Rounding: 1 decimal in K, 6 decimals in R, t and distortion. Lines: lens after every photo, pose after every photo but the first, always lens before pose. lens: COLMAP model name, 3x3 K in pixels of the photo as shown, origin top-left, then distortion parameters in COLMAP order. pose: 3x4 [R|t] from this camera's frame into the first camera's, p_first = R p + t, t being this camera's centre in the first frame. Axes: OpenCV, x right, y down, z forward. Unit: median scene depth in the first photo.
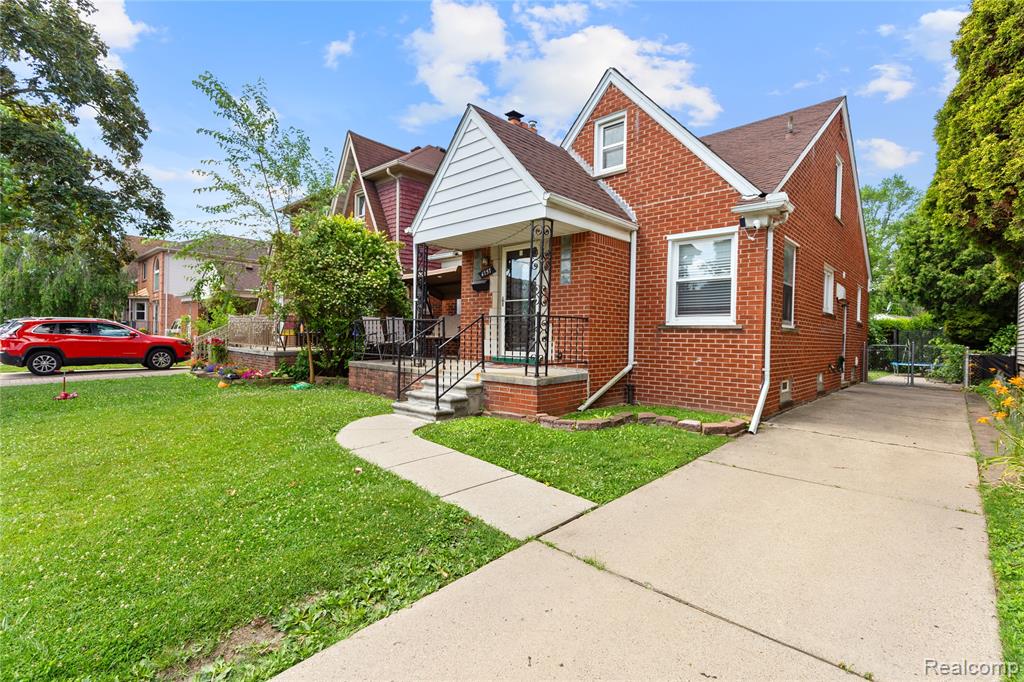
lens RADIAL K [[466.0, 0, 517.3], [0, 466.0, 339.5], [0, 0, 1]] dist [0.002368, 0.000089]
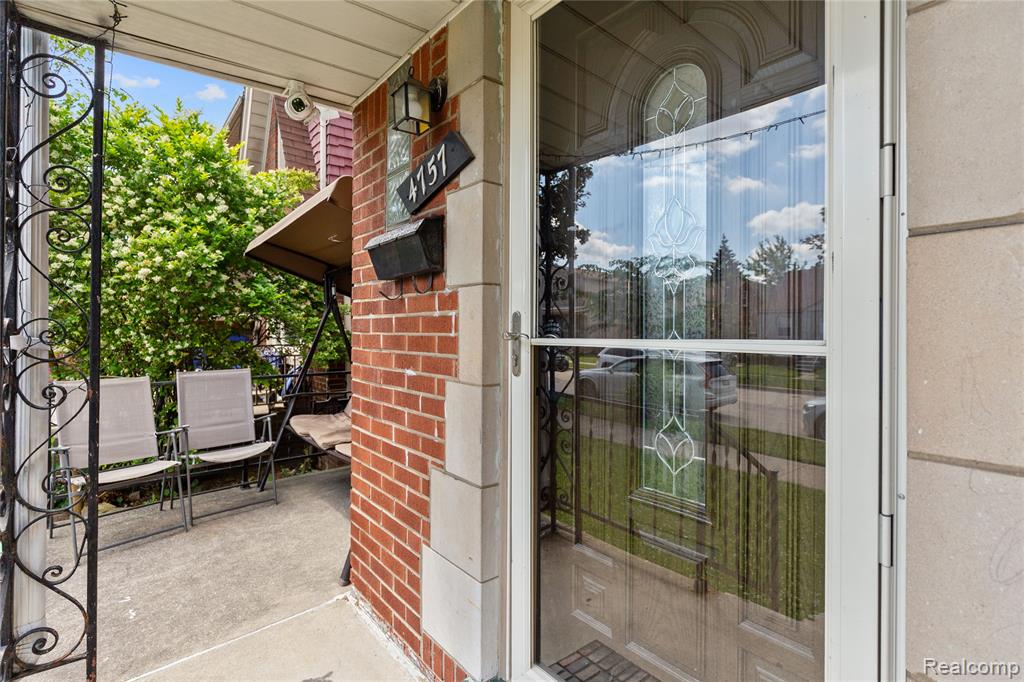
lens RADIAL K [[466.0, 0, 511.9], [0, 466.0, 335.3], [0, 0, 1]] dist [0.002368, 0.000089]
pose [[0.993161, -0.008066, -0.116477, -0.015098], [0.008022, 0.999967, -0.000849, -0.089626], [0.116480, -0.000092, 0.993193, 0.894471]]
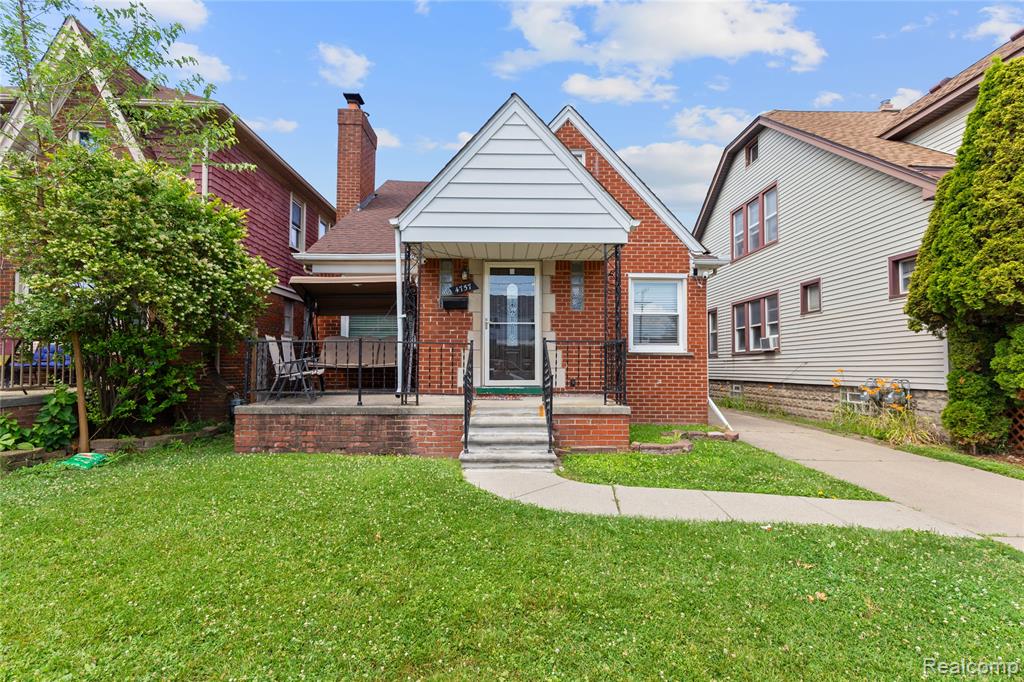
lens RADIAL K [[464.3, 0, 511.3], [0, 464.3, 349.4], [0, 0, 1]] dist [0.010432, -0.002516]
pose [[0.731769, 0.009822, 0.681482, -0.625420], [0.010367, 0.999620, -0.025539, -0.011124], [-0.681474, 0.025754, 0.731389, 0.352198]]
